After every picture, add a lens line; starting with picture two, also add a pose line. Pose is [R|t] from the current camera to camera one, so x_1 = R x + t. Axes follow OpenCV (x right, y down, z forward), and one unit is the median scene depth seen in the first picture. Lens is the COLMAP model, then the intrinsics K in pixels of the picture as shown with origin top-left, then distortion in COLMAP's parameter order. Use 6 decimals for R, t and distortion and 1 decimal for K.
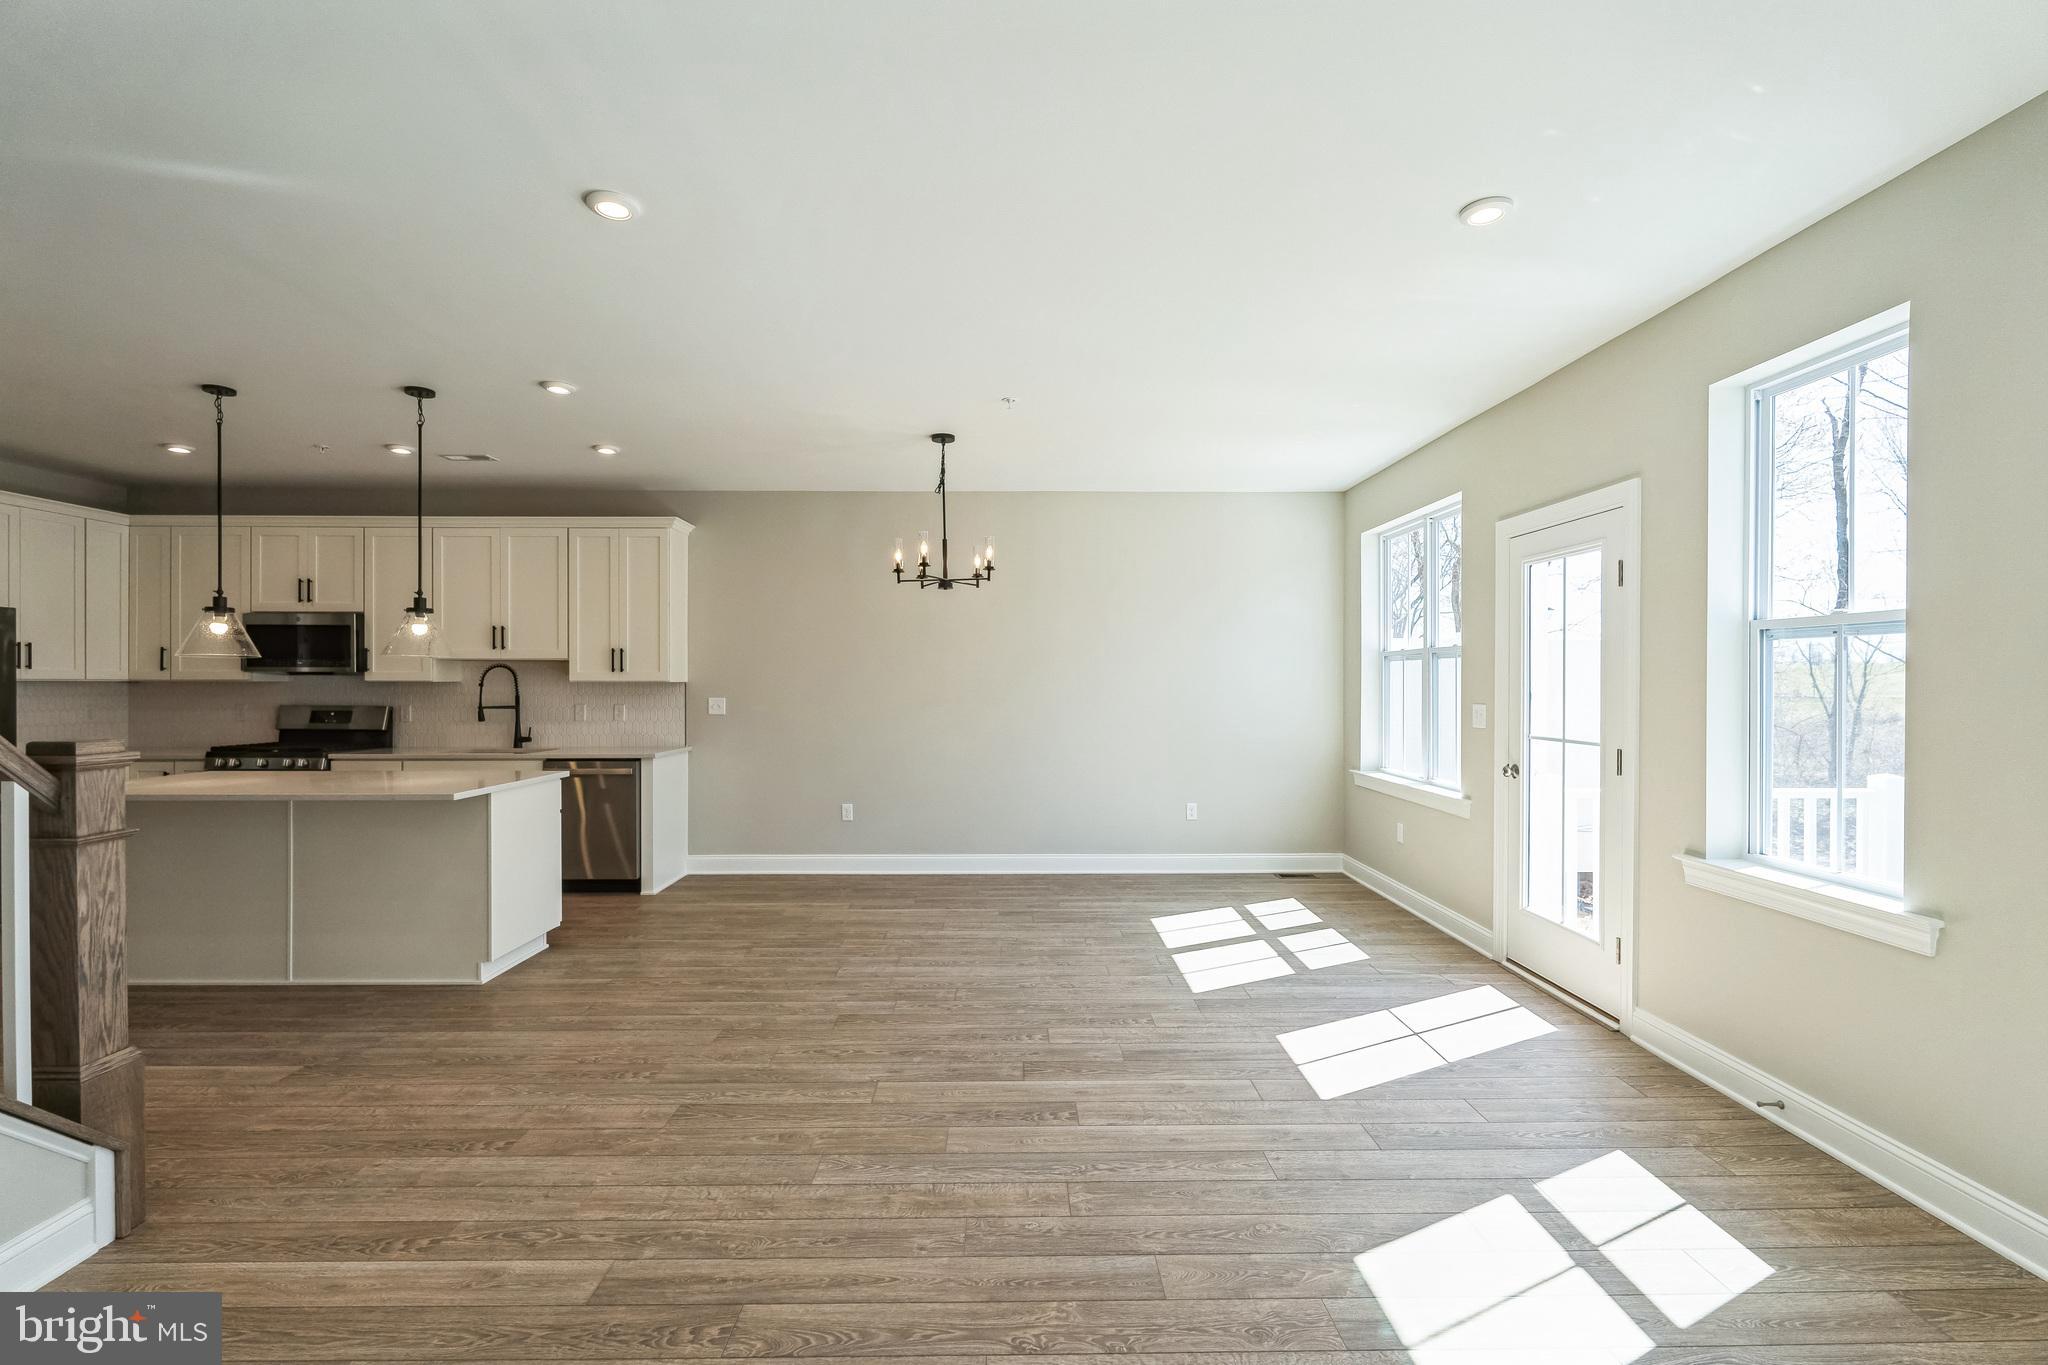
lens RADIAL K [[901.8, 0, 1030.6], [0, 901.8, 684.8], [0, 0, 1]] dist [-0.007196, 0.001354]
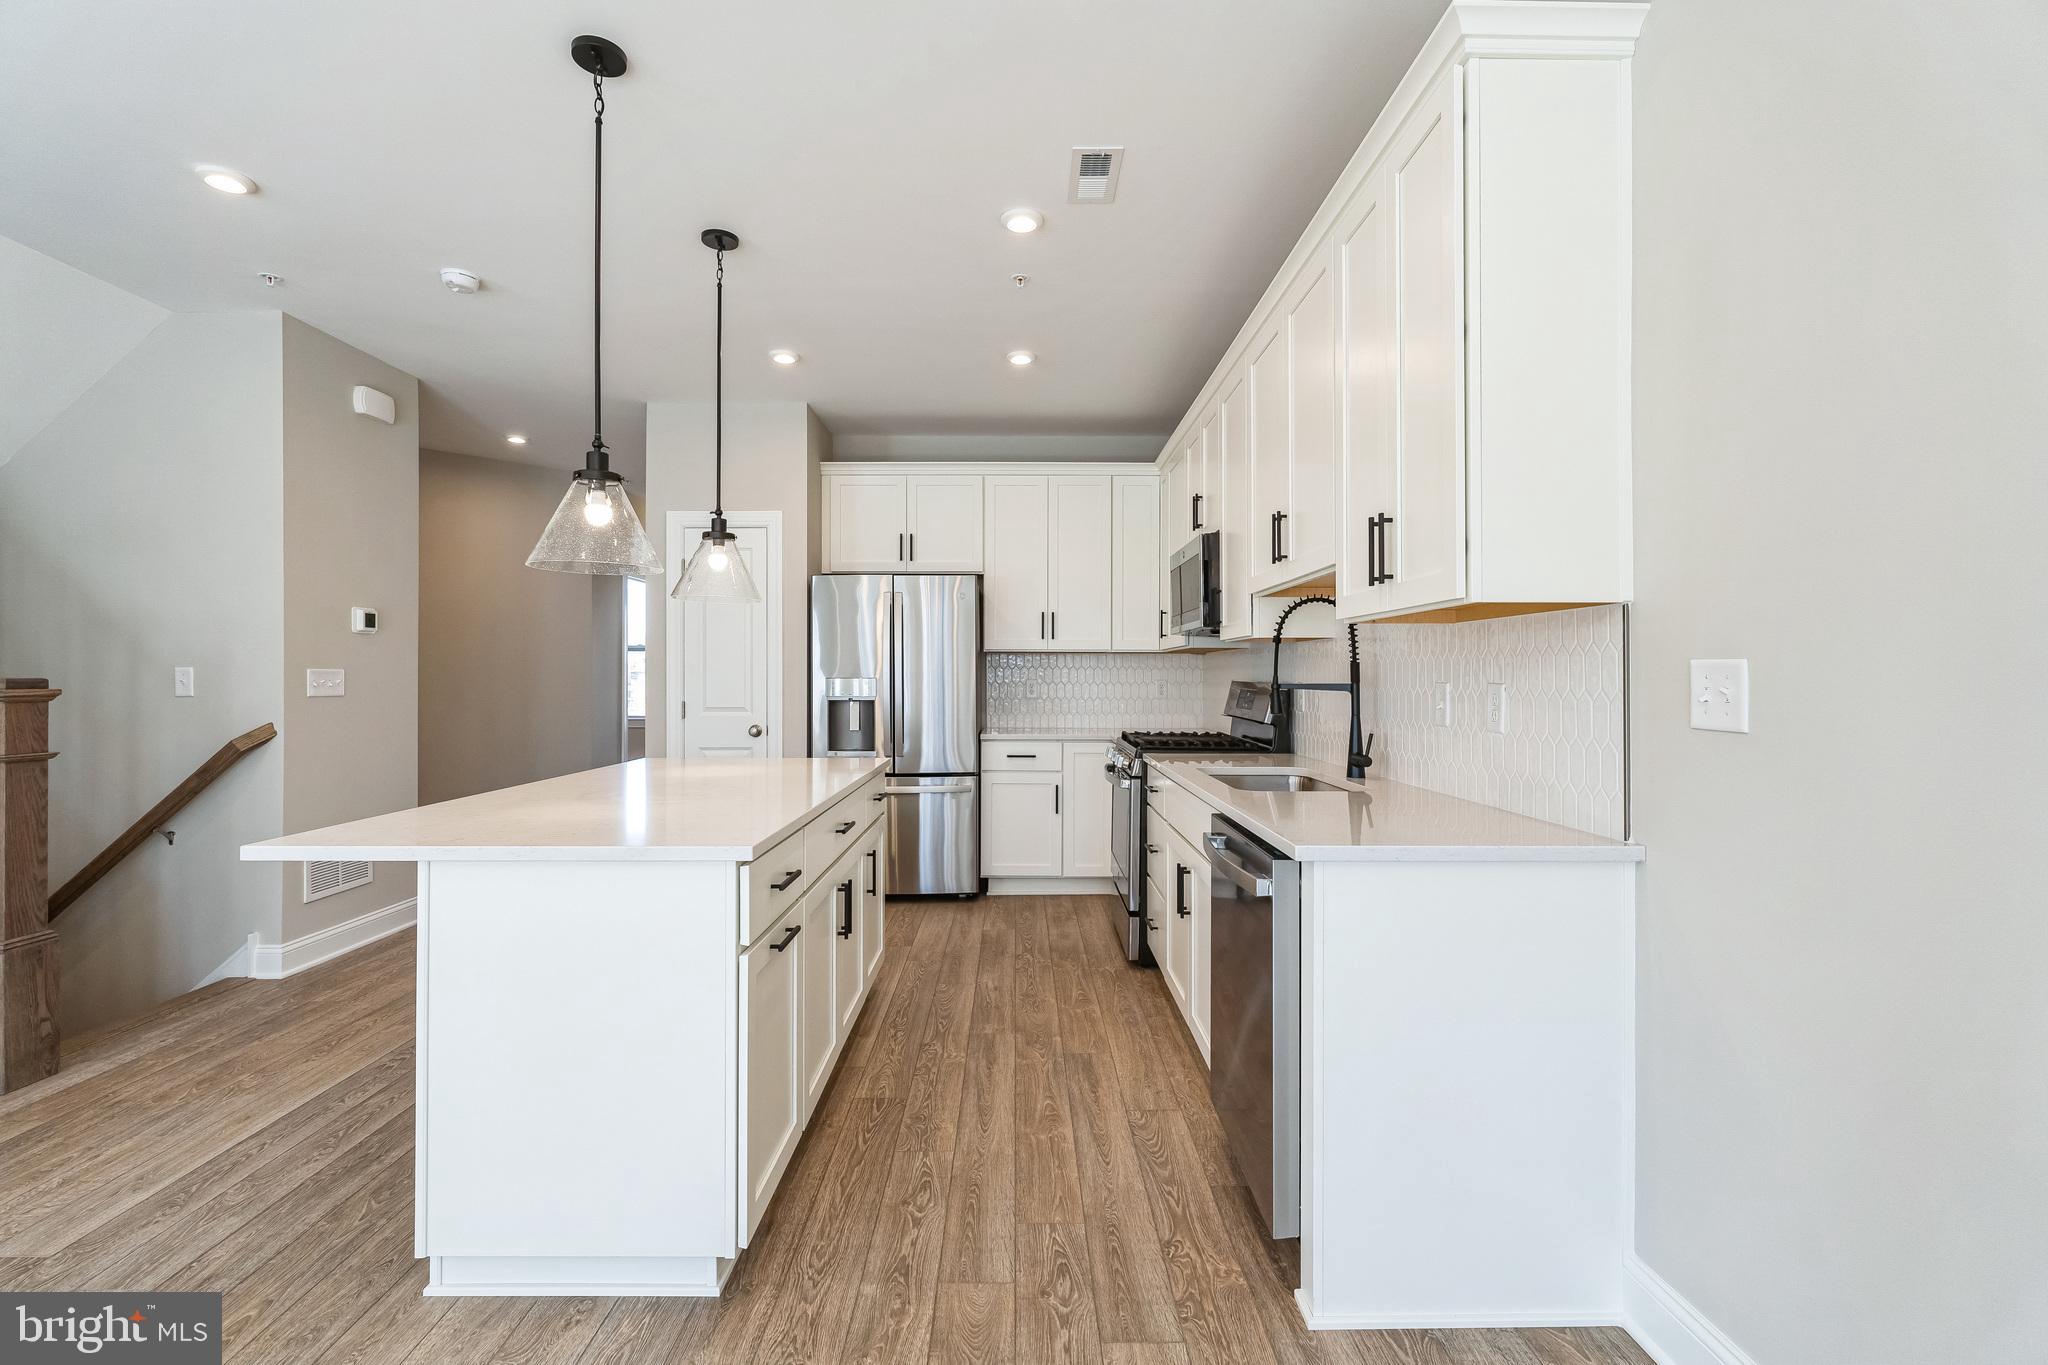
lens RADIAL K [[901.8, 0, 1022.7], [0, 901.8, 679.2], [0, 0, 1]] dist [-0.007196, 0.001354]
pose [[-0.015415, 0.000106, -0.999881, -0.121221], [-0.003154, 0.999995, 0.000155, 0.021900], [0.999876, 0.003156, -0.015415, 0.878013]]
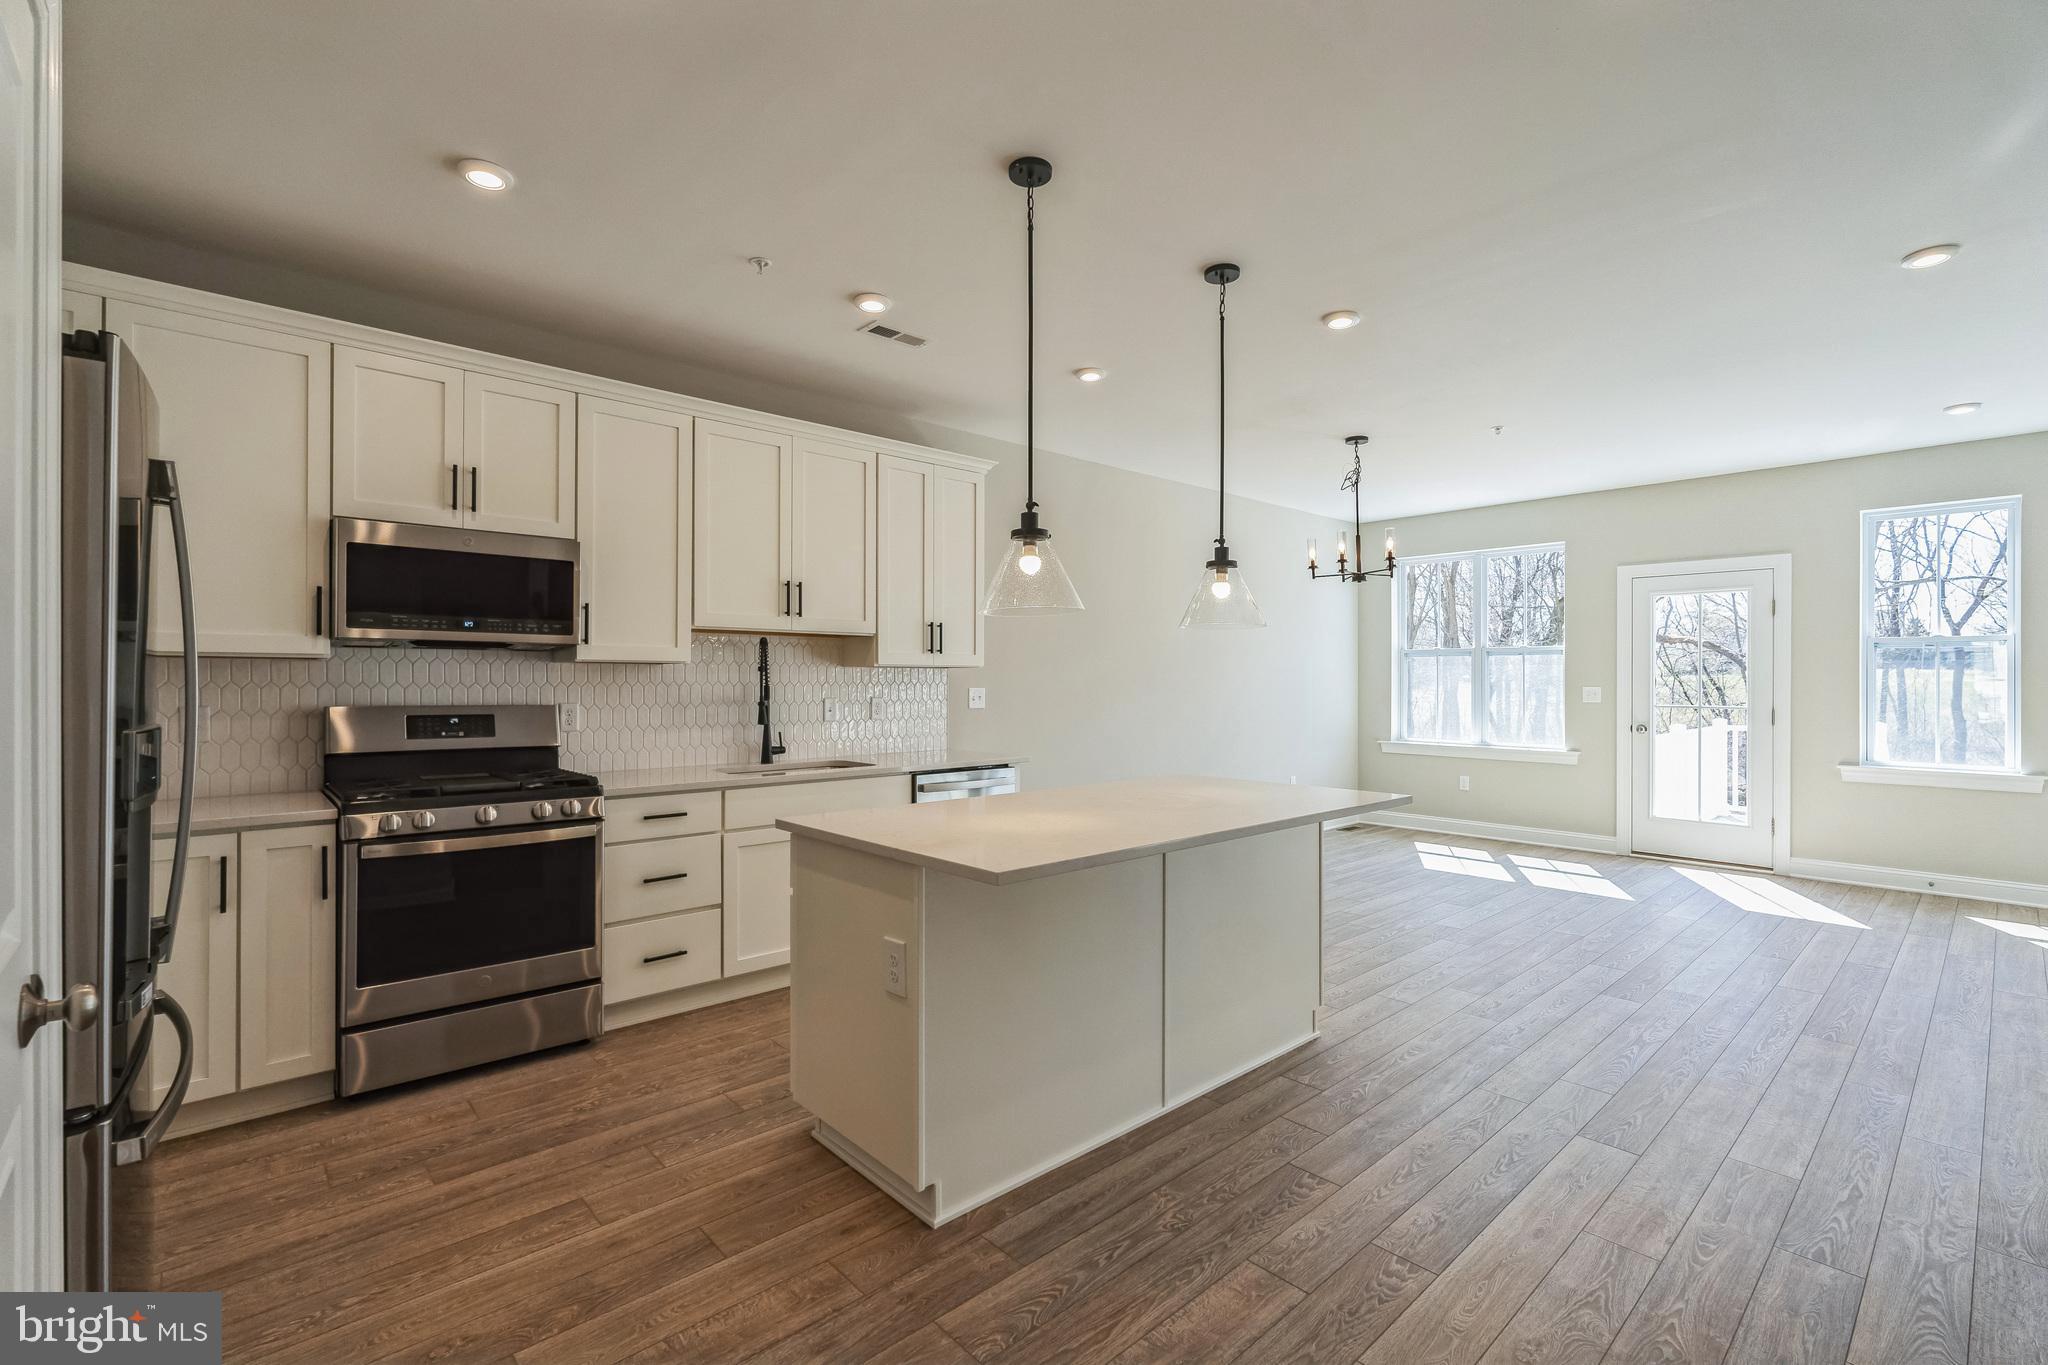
lens RADIAL K [[901.8, 0, 1022.7], [0, 901.8, 678.9], [0, 0, 1]] dist [-0.007196, 0.001354]
pose [[0.753949, 0.001778, 0.656931, -0.907743], [0.001842, 0.999987, -0.004820, 0.010814], [-0.656930, 0.004844, 0.753936, 0.382027]]
